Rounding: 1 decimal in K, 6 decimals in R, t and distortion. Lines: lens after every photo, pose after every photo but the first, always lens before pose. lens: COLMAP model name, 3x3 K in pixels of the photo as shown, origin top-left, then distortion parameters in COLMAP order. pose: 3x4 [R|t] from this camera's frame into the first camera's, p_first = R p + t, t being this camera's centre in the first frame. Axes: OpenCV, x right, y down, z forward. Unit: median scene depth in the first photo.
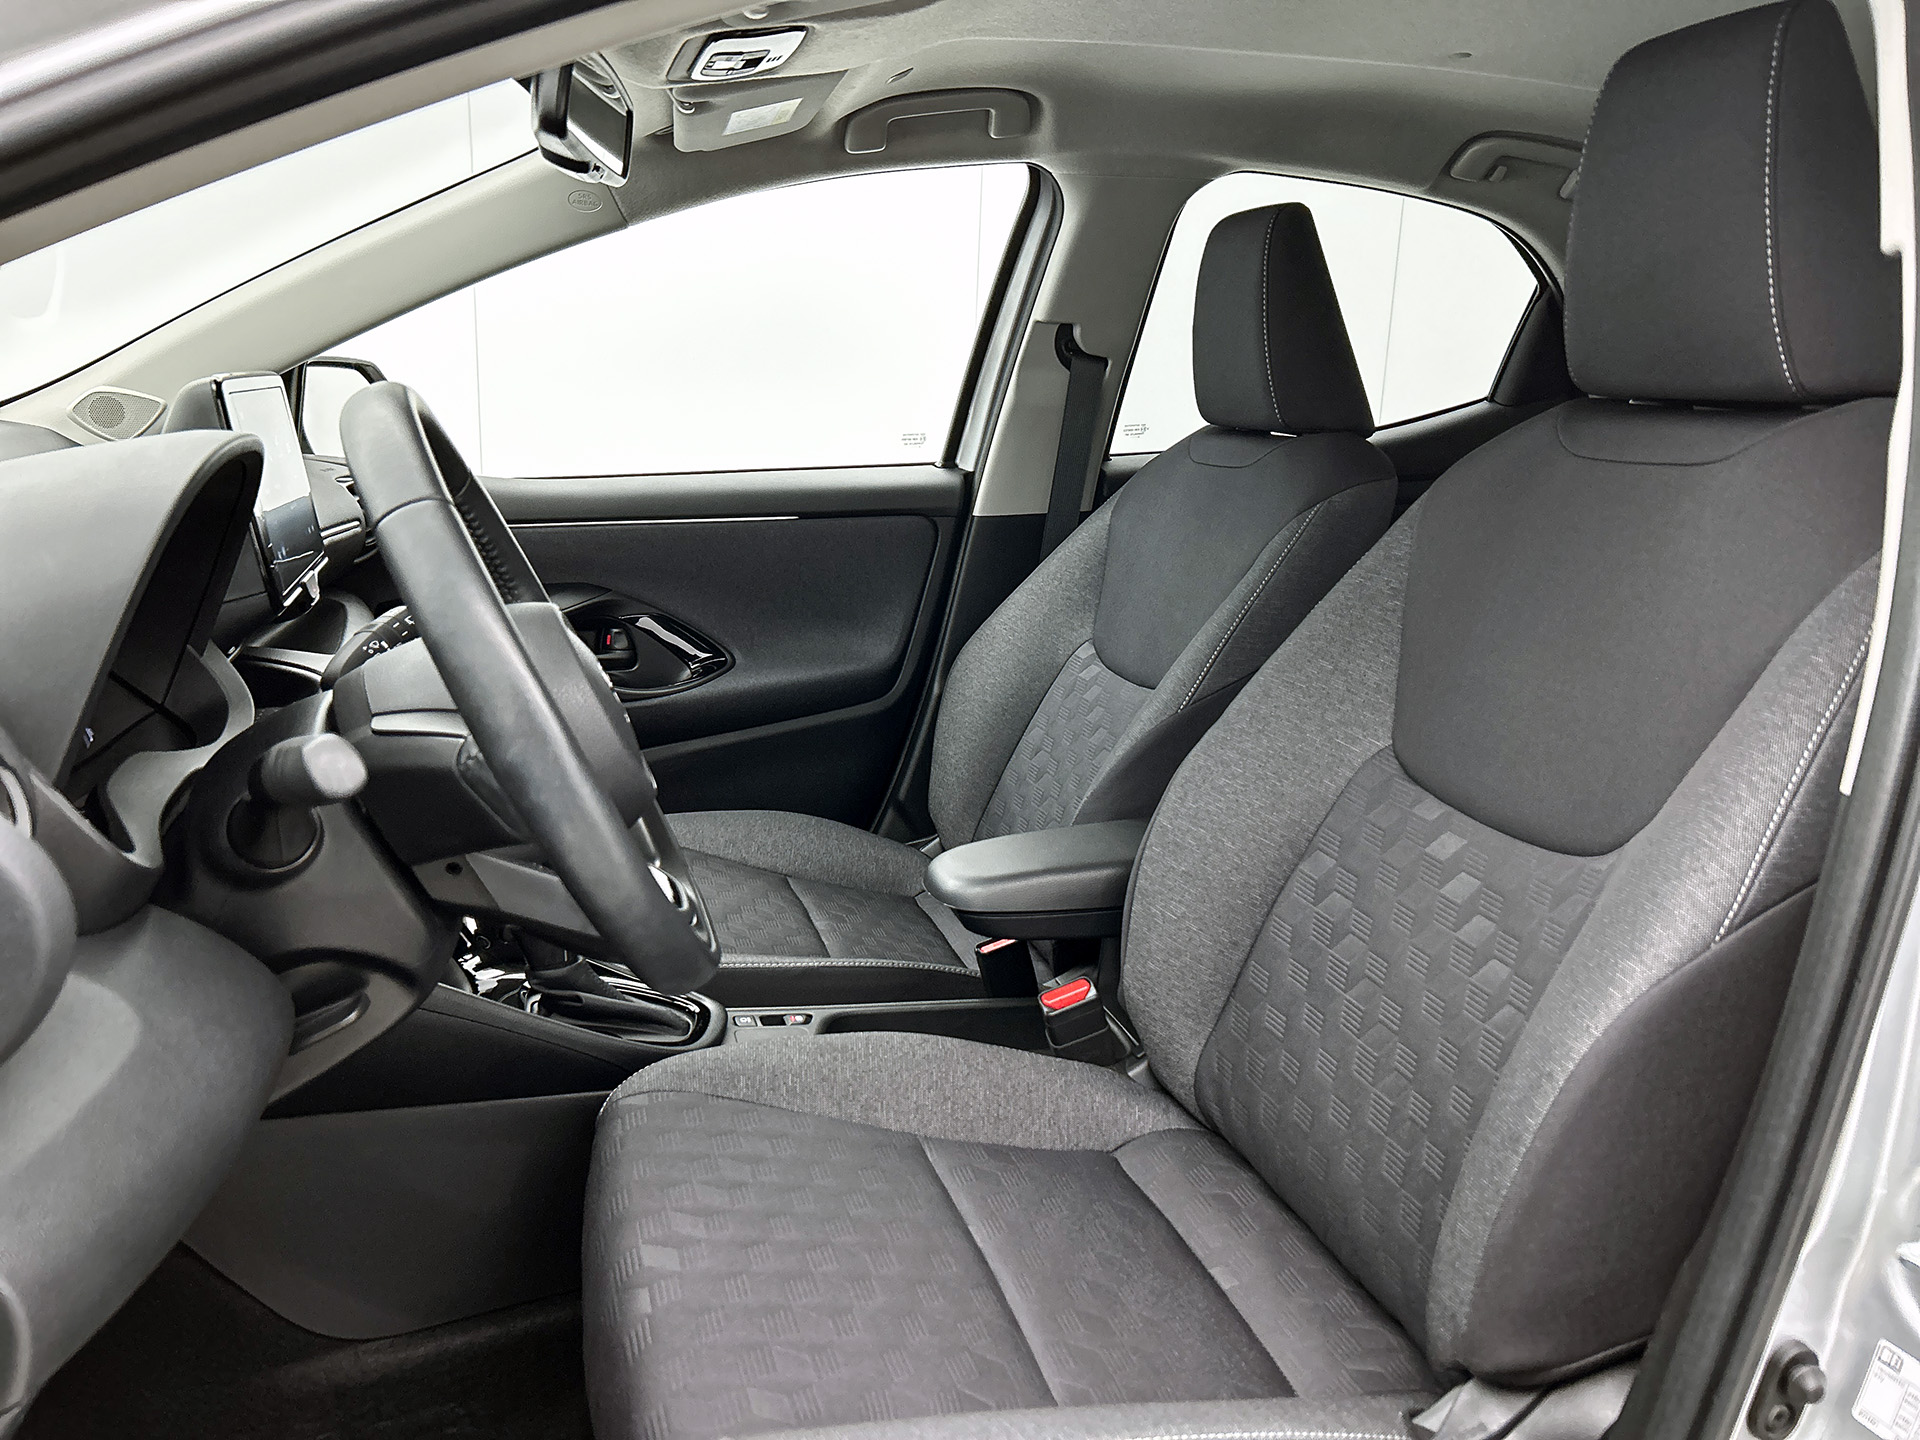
lens RADIAL K [[1500.9, 0, 953.7], [0, 1500.9, 727.3], [0, 0, 1]] dist [0.066571, -0.073067]
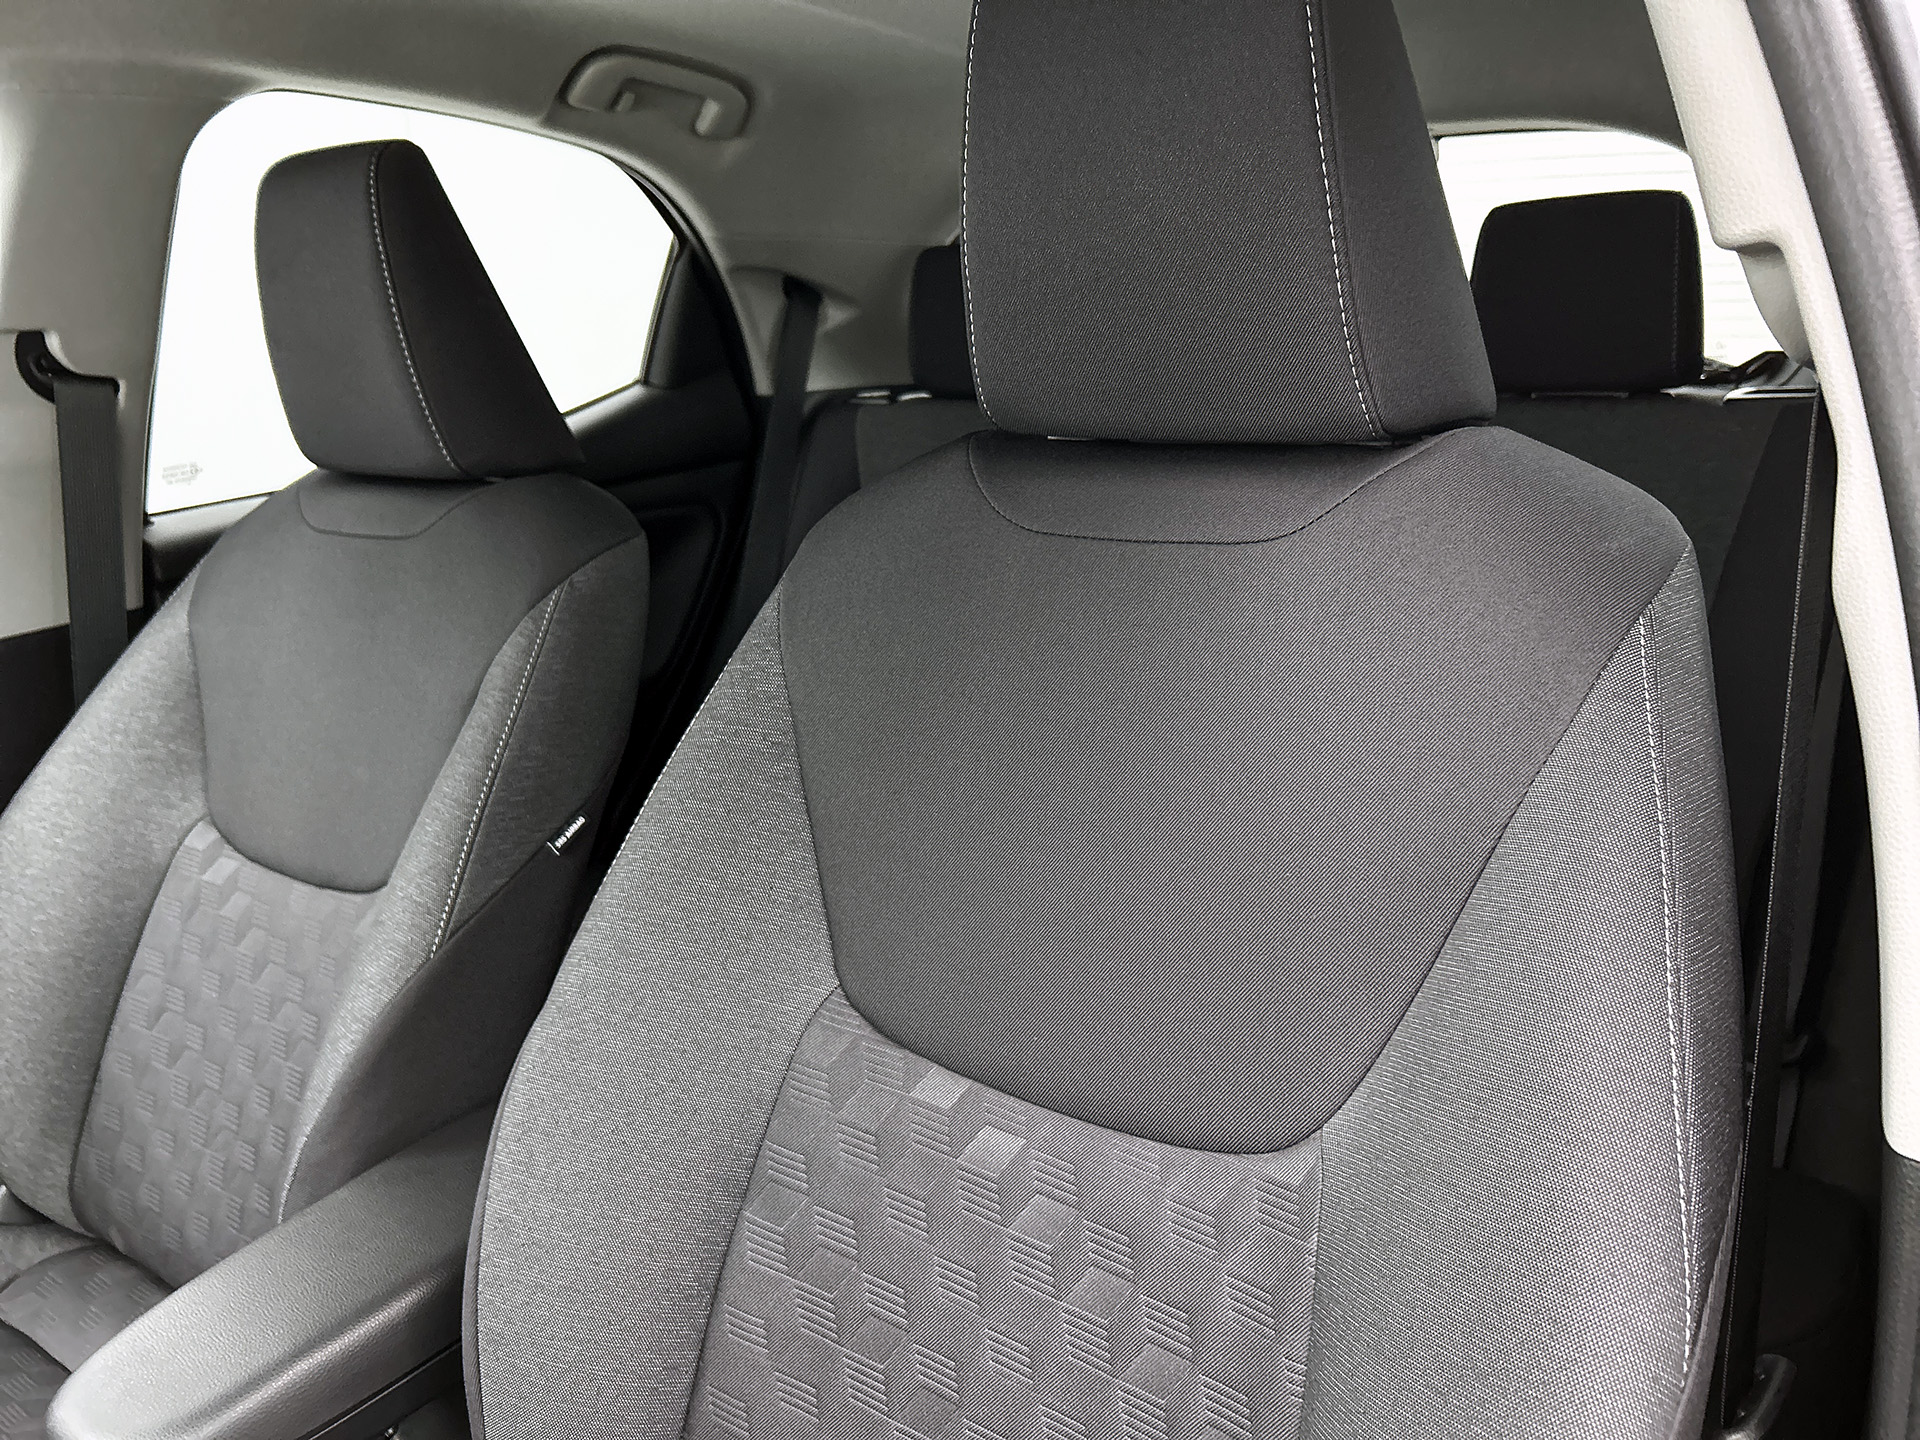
lens RADIAL K [[1500.9, 0, 966.5], [0, 1500.9, 716.2], [0, 0, 1]] dist [0.066571, -0.073067]
pose [[0.800018, -0.218568, 0.558748, -0.002597], [0.198223, 0.975277, 0.097688, -0.100529], [-0.566285, 0.032605, 0.823564, 0.276647]]
